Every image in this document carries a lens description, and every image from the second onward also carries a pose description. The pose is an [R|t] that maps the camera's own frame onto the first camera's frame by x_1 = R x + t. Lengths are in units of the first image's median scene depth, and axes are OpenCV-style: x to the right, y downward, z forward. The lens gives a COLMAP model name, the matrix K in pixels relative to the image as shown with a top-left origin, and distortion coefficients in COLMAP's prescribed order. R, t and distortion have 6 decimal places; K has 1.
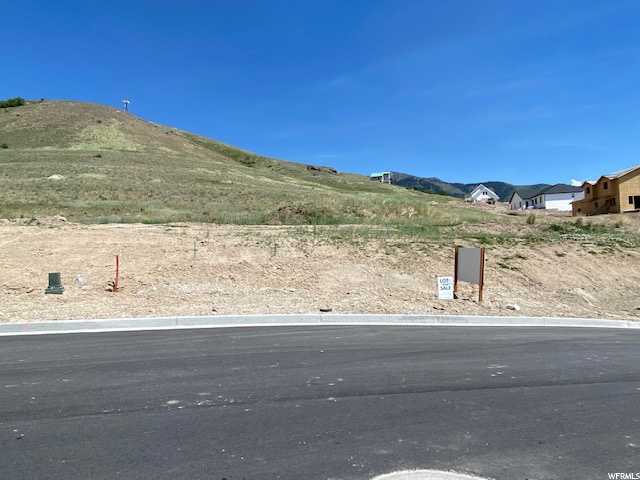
lens RADIAL K [[395.1, 0, 319.1], [0, 395.1, 244.8], [0, 0, 1]] dist [0.026297, -0.016949]
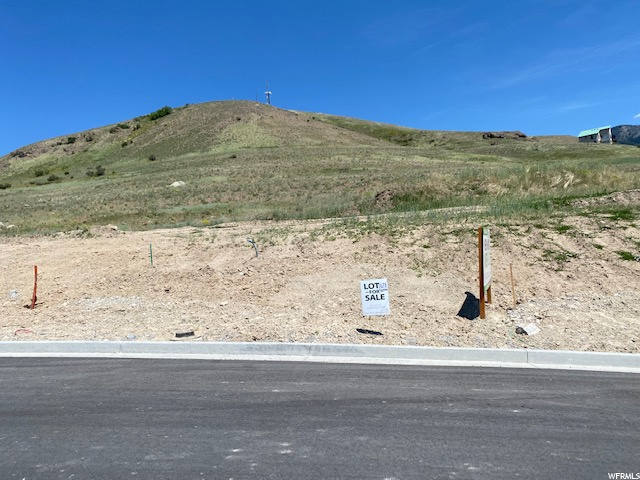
lens RADIAL K [[490.5, 0, 318.4], [0, 490.5, 240.2], [0, 0, 1]] dist [0.056875, -0.050991]
pose [[0.926754, -0.060815, -0.370712, 0.166301], [0.058239, 0.998138, -0.018149, 0.009239], [0.371126, -0.004771, 0.928570, 0.083061]]
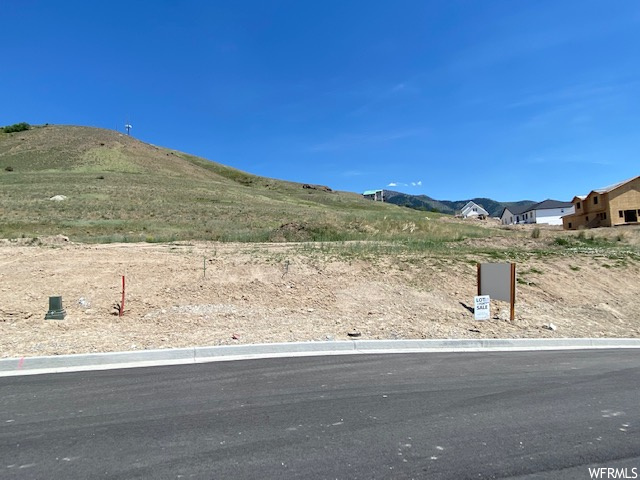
lens RADIAL K [[381.9, 0, 319.3], [0, 381.9, 243.3], [0, 0, 1]] dist [0.021600, -0.011485]
pose [[0.999841, -0.012137, 0.013094, -0.021677], [0.012719, 0.998893, -0.045294, -0.001532], [-0.012530, 0.045453, 0.998888, 0.032797]]
